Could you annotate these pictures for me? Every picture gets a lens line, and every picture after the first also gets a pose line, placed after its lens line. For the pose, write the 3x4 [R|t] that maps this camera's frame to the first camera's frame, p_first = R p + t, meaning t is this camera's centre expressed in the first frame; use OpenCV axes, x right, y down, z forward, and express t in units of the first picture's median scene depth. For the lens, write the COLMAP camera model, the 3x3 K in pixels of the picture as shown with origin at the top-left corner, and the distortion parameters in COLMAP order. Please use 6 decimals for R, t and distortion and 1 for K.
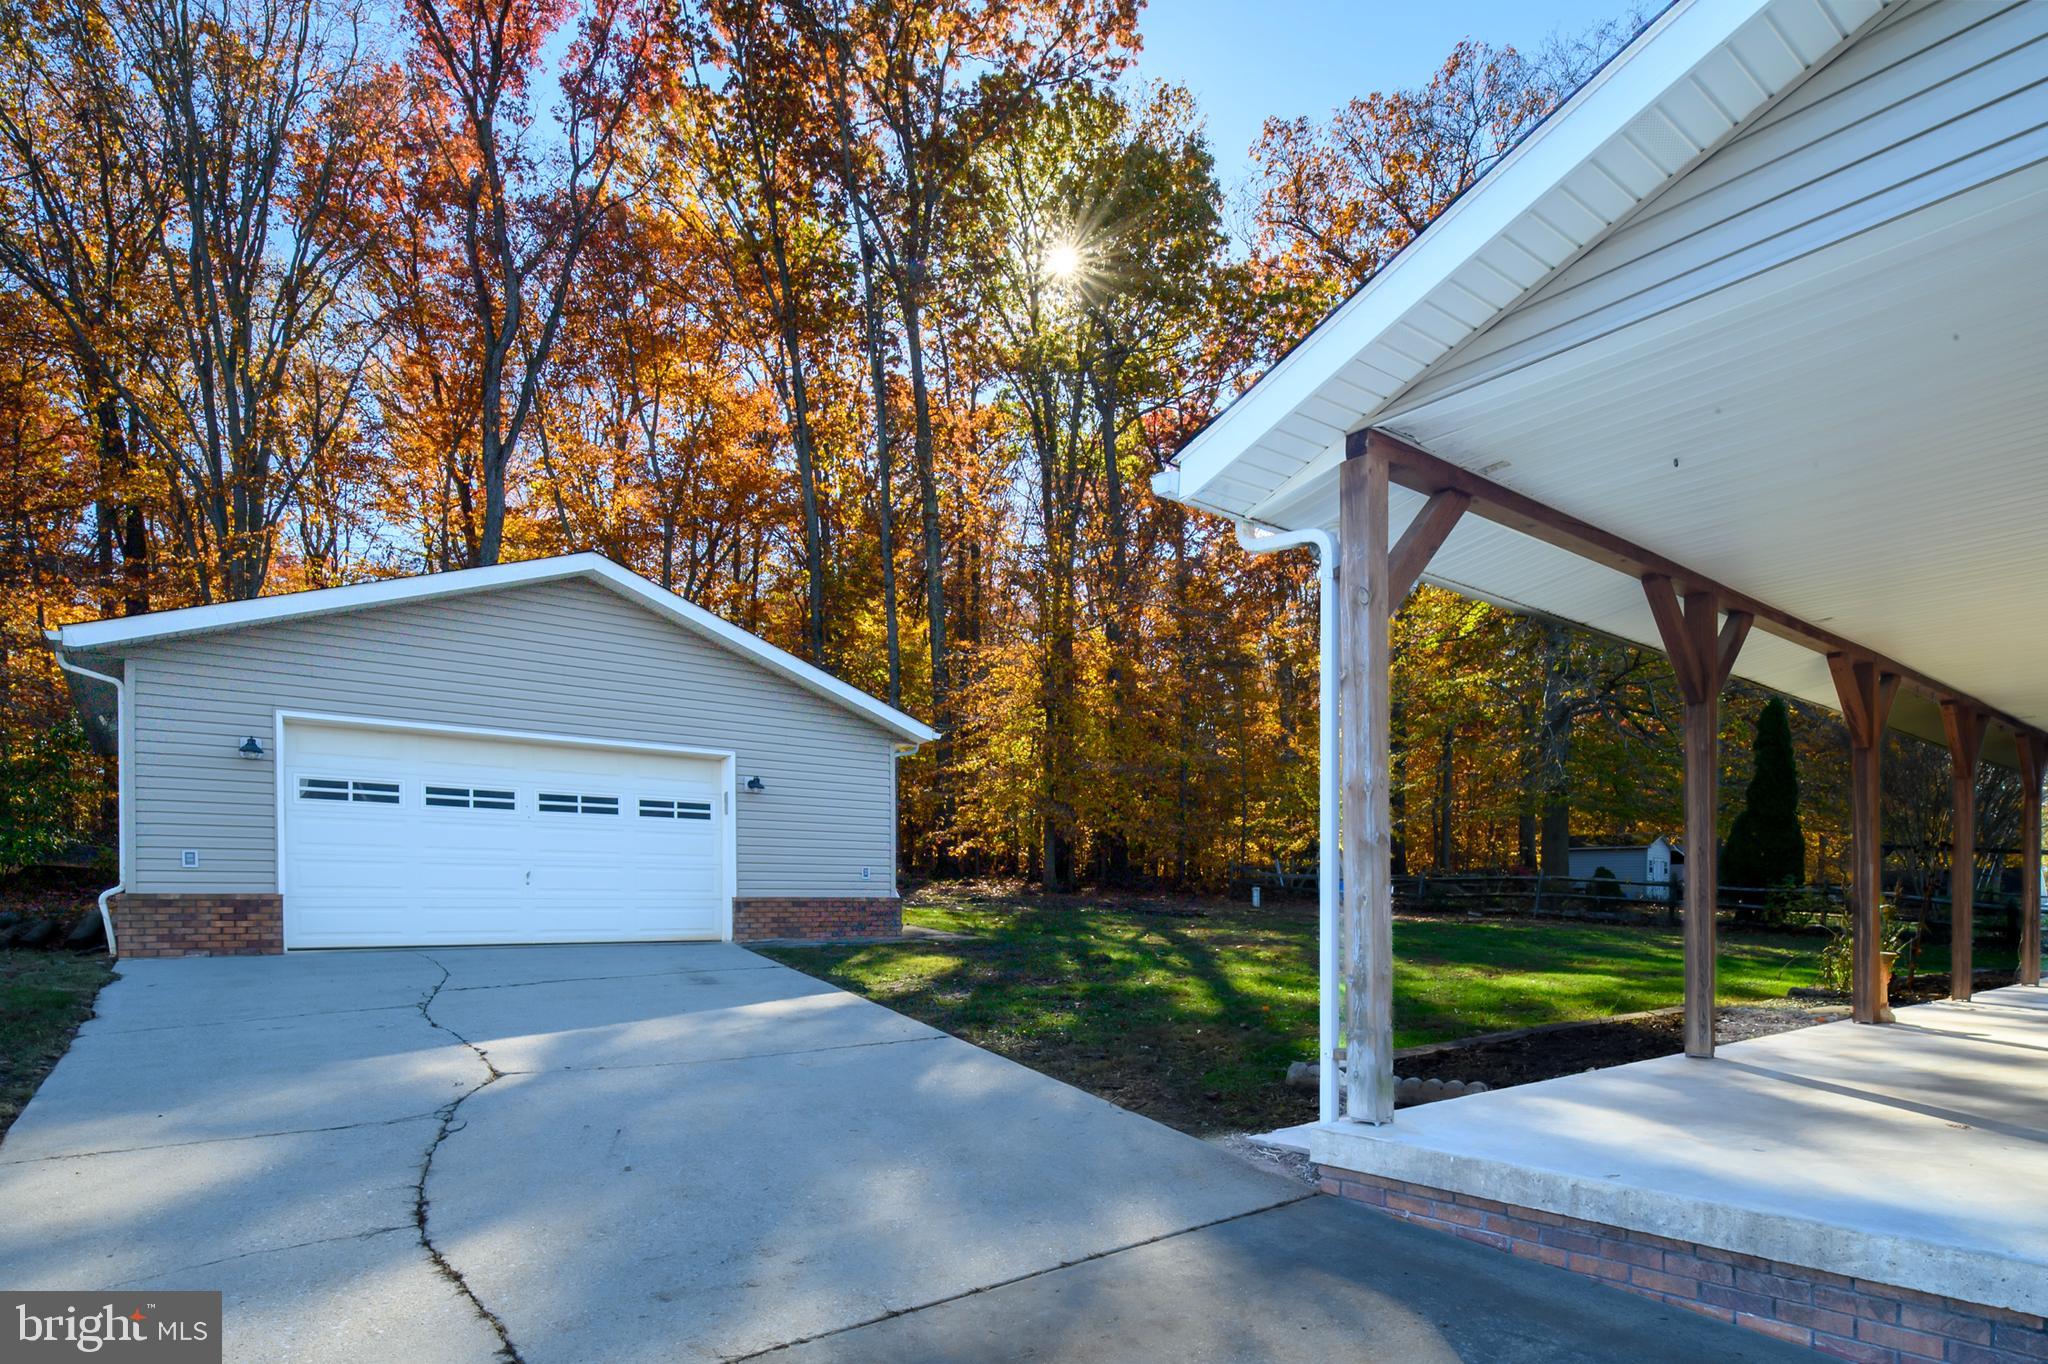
lens RADIAL K [[1146.4, 0, 1011.4], [0, 1146.4, 834.4], [0, 0, 1]] dist [-0.006206, -0.001059]
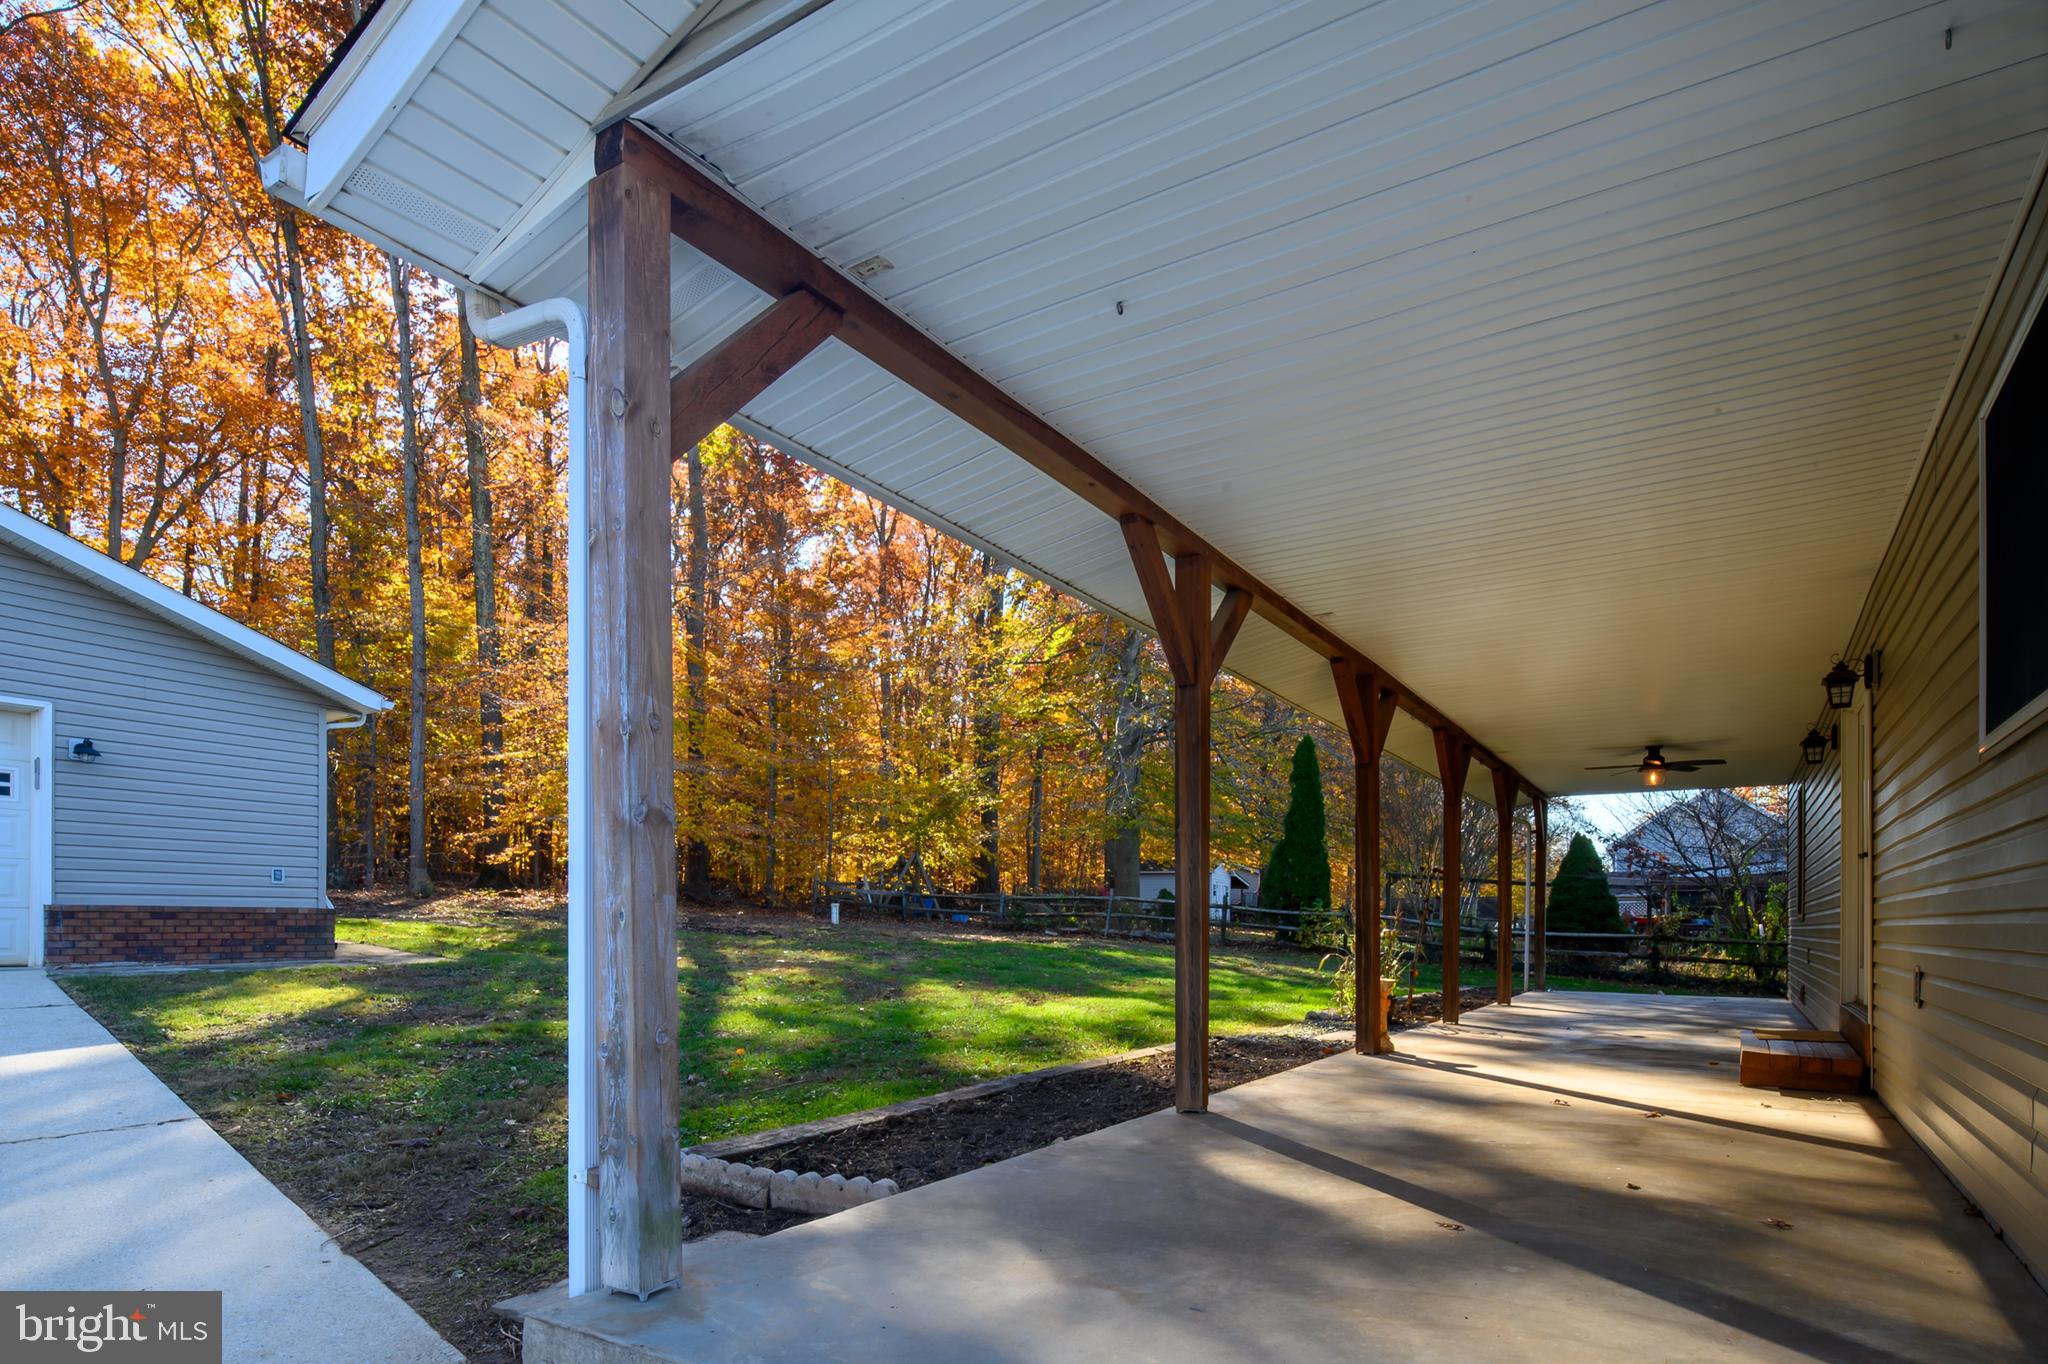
lens RADIAL K [[1115.0, 0, 1020.0], [0, 1115.0, 765.2], [0, 0, 1]] dist [-0.002986, -0.000519]
pose [[0.946163, 0.054452, 0.319077, 0.116020], [-0.029559, 0.996165, -0.082348, 0.007083], [-0.322338, 0.068483, 0.944144, 0.140434]]
